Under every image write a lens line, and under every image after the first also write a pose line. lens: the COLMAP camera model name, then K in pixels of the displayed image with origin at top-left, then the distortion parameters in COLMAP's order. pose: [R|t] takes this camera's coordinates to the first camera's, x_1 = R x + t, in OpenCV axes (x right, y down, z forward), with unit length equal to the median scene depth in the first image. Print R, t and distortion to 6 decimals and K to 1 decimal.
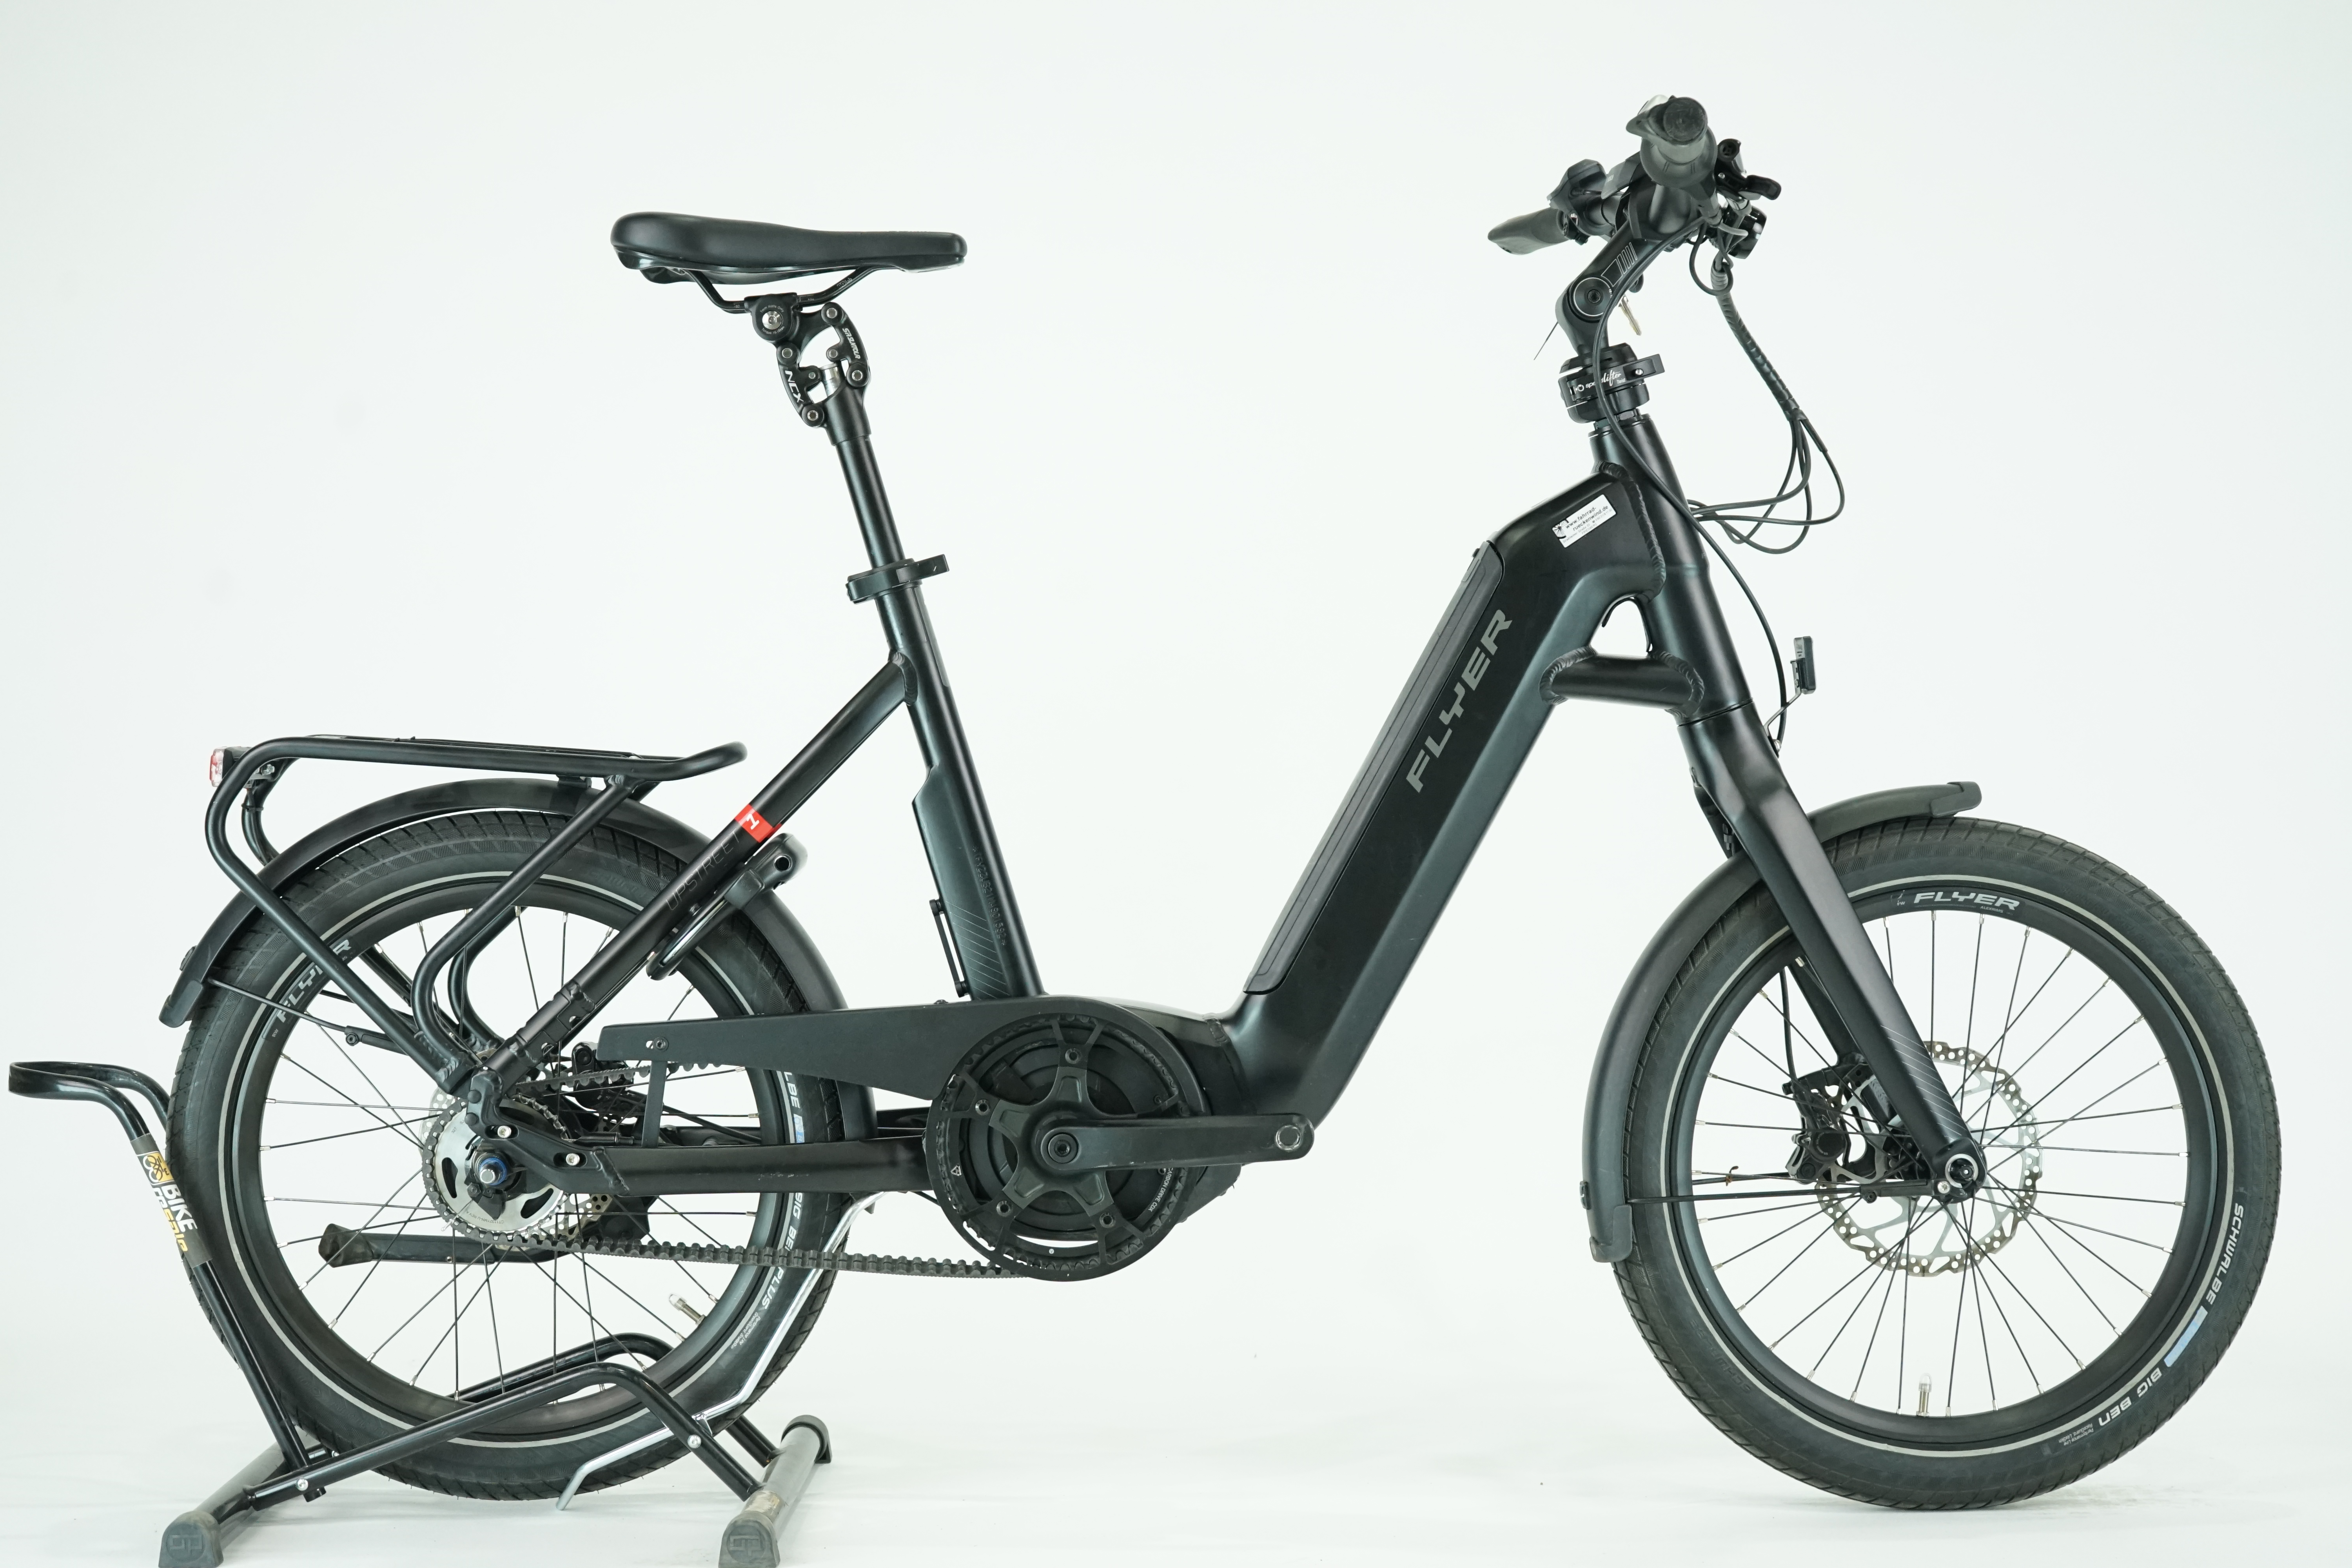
lens RADIAL K [[4139.1, 0, 1176.0], [0, 4139.1, 784.0], [0, 0, 1]] dist [-0.027655, -0.059641]
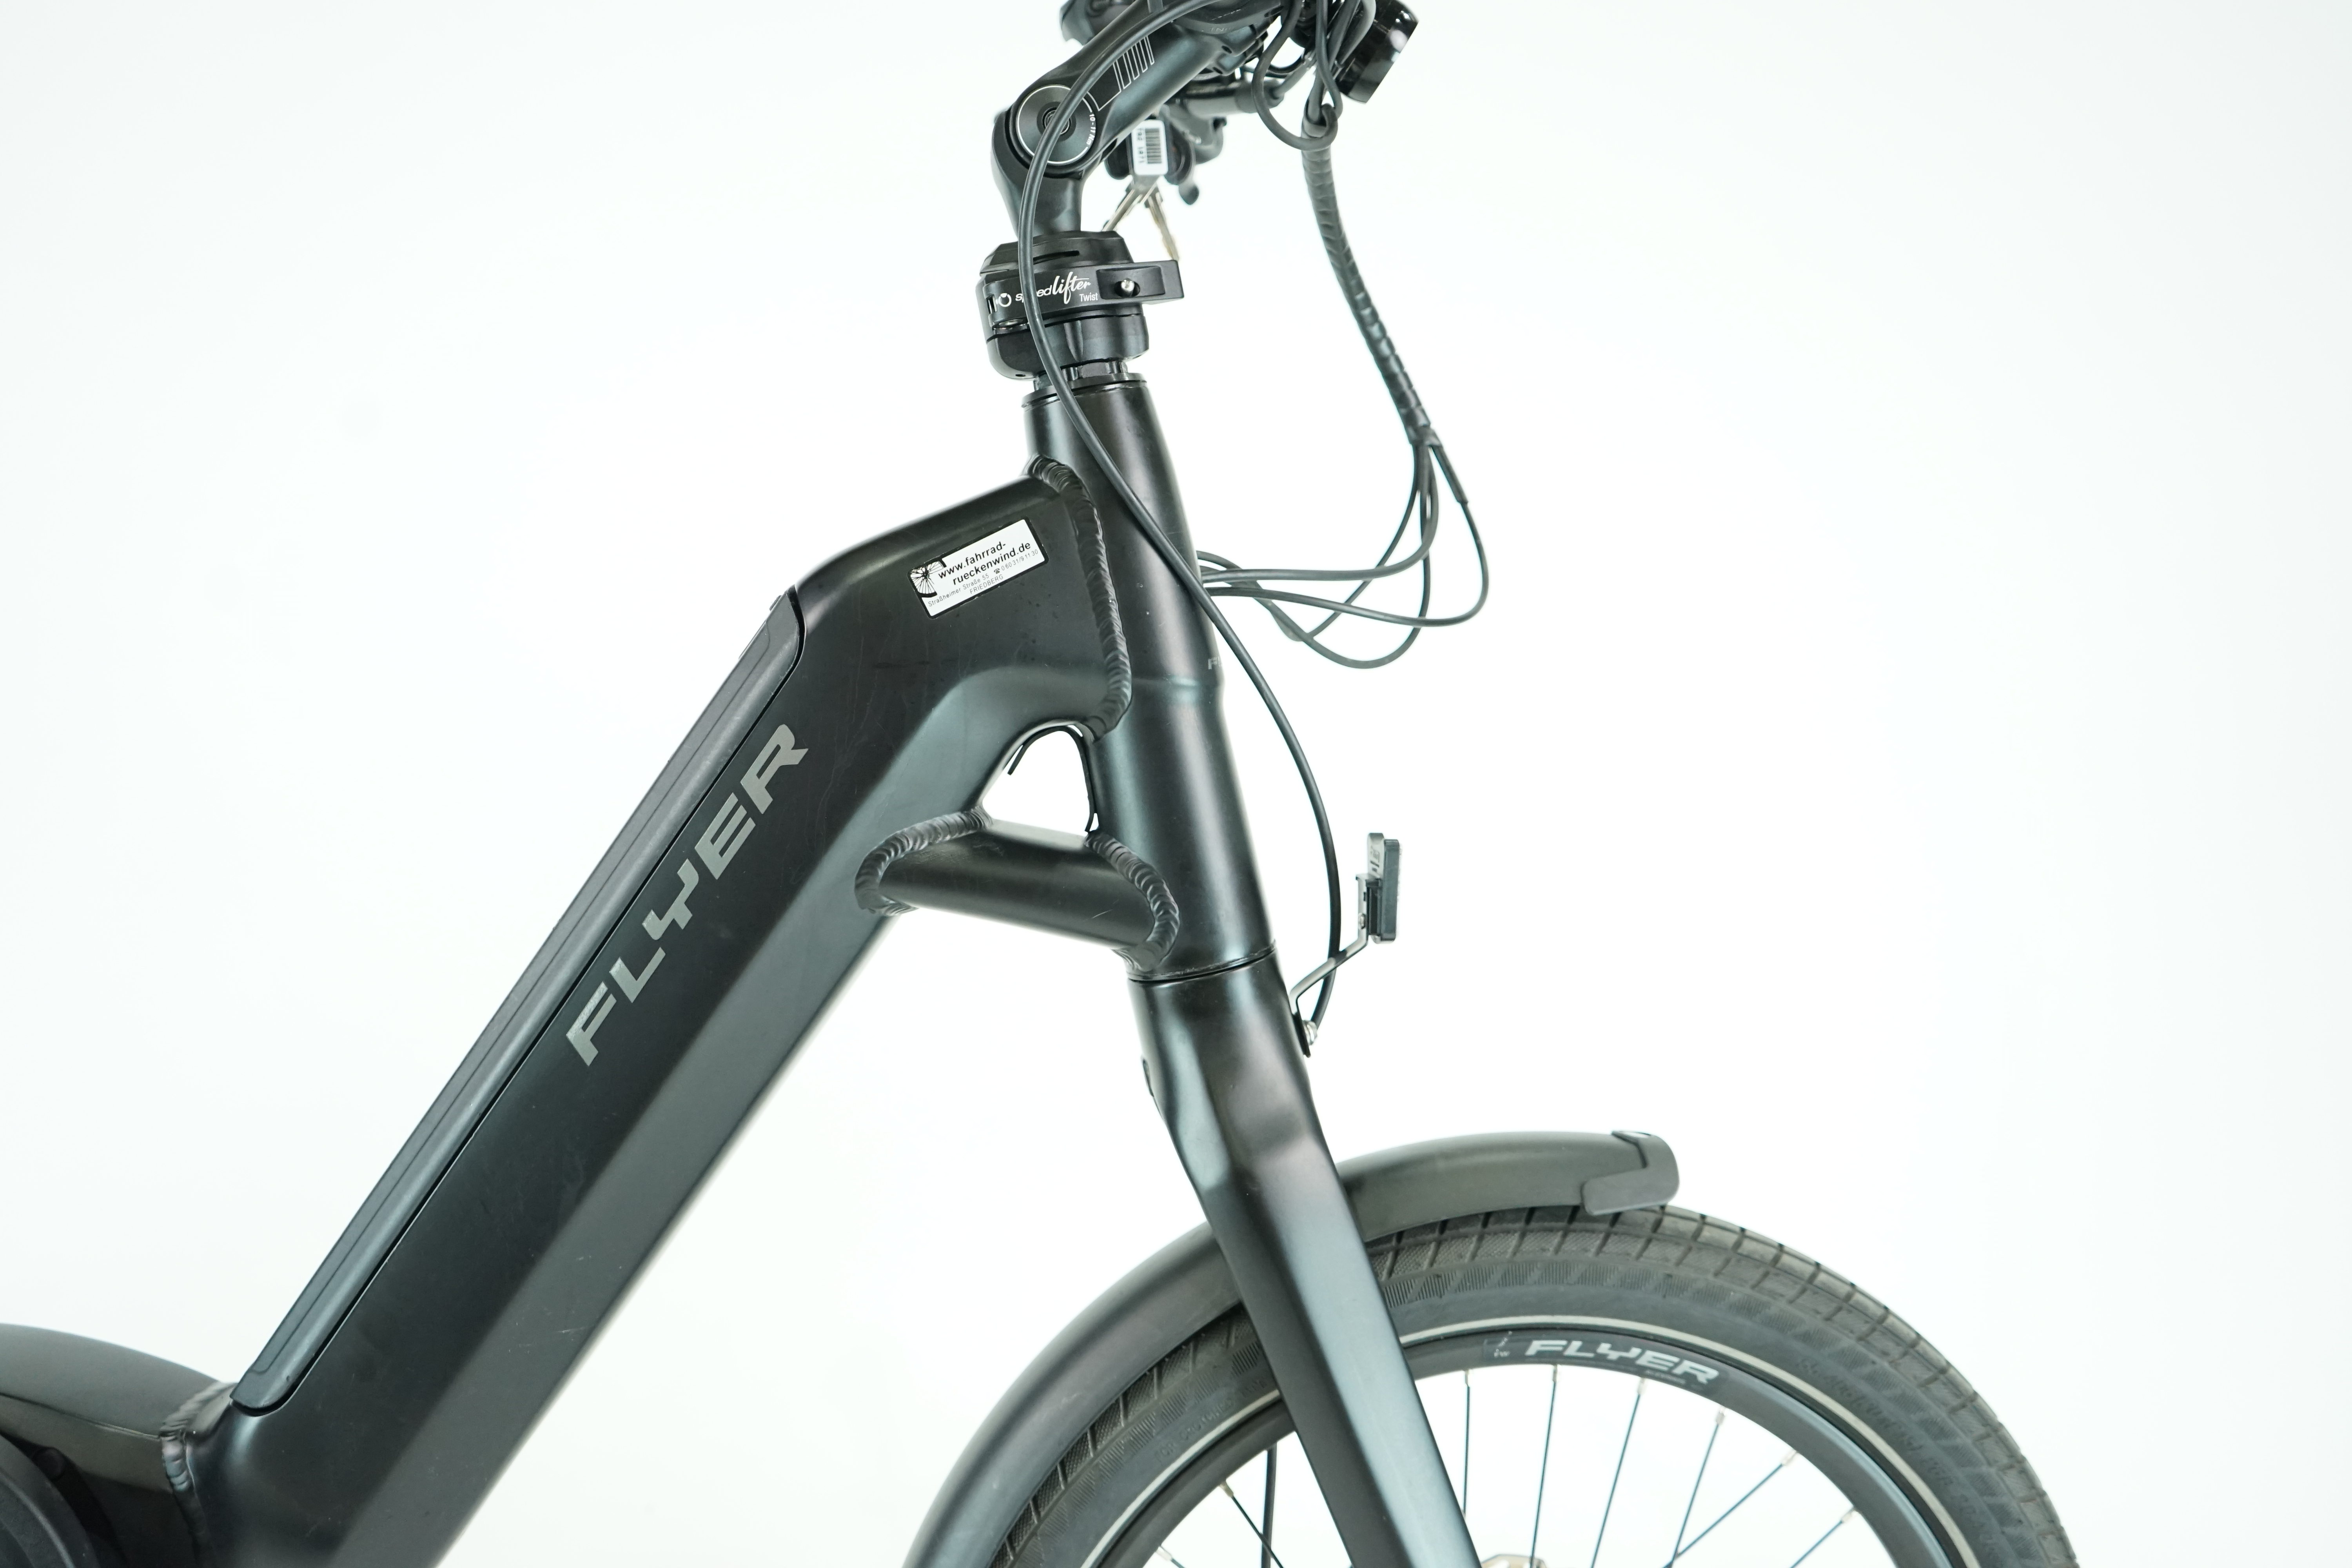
lens RADIAL K [[1910.2, 0, 1176.0], [0, 1910.2, 784.0], [0, 0, 1]] dist [-0.008484, -0.005325]
pose [[0.992014, 0.119691, 0.039766, 0.114559], [-0.121575, 0.991377, 0.048908, -0.051076], [-0.033570, -0.053352, 0.998011, 0.757189]]
